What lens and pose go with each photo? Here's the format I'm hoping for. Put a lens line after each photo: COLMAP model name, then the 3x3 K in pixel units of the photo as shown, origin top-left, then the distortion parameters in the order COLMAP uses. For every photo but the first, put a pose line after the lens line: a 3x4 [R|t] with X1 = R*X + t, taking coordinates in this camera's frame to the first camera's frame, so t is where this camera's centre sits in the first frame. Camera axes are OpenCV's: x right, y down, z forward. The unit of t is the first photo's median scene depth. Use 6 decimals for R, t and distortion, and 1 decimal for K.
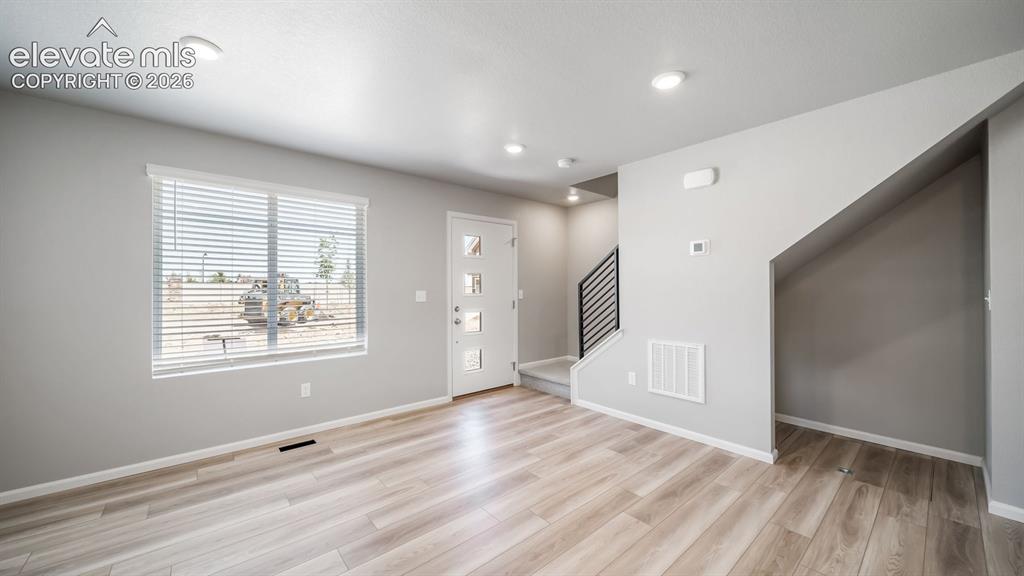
lens RADIAL K [[364.3, 0, 483.2], [0, 364.3, 285.9], [0, 0, 1]] dist [0.000067, -0.000036]
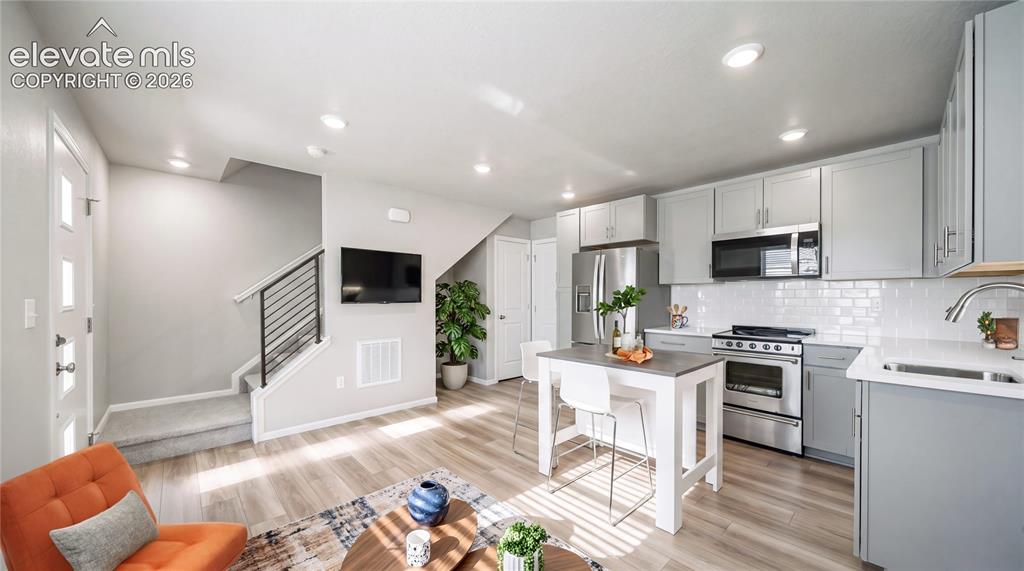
lens RADIAL K [[360.6, 0, 499.0], [0, 360.6, 297.8], [0, 0, 1]] dist [-0.000270, 0.000132]
pose [[-0.070368, -0.000036, 0.997521, -0.691915], [-0.006767, 0.999977, -0.000441, 0.008021], [-0.997498, -0.006781, -0.070366, 0.648037]]
